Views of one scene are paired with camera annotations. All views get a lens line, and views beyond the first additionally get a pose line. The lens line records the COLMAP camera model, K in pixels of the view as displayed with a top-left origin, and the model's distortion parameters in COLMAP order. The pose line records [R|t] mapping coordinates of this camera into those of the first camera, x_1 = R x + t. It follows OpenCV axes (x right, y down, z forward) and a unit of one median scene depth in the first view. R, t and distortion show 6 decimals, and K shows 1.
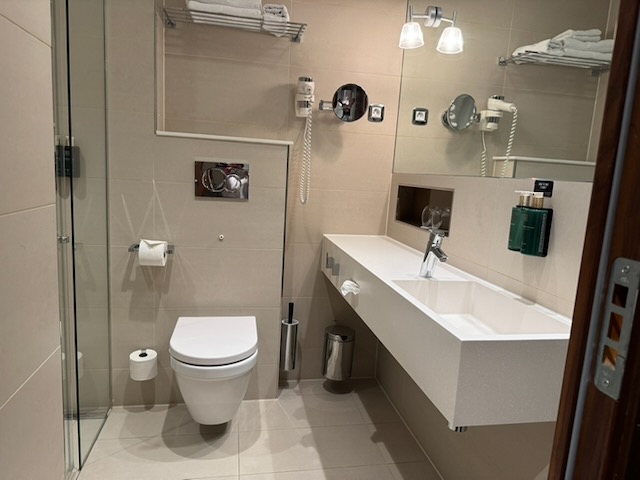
lens RADIAL K [[454.0, 0, 315.8], [0, 454.0, 241.6], [0, 0, 1]] dist [0.077453, -0.101245]
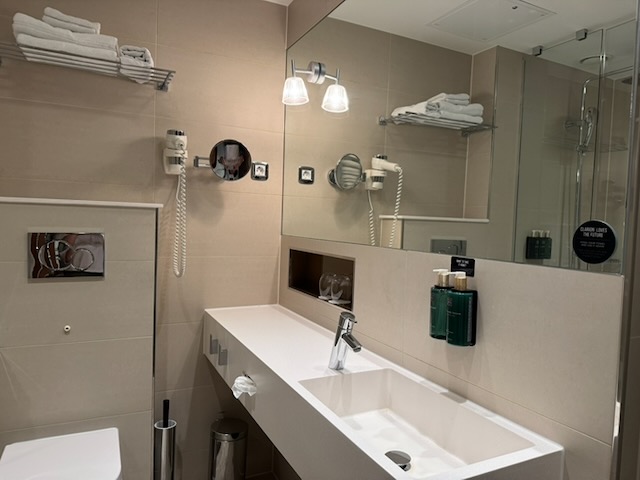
lens RADIAL K [[454.0, 0, 315.8], [0, 454.0, 241.6], [0, 0, 1]] dist [0.077453, -0.101245]
pose [[0.962585, -0.036735, 0.268479, -0.007995], [0.062707, 0.994073, -0.088811, -0.058528], [-0.263625, 0.102323, 0.959183, 0.127986]]
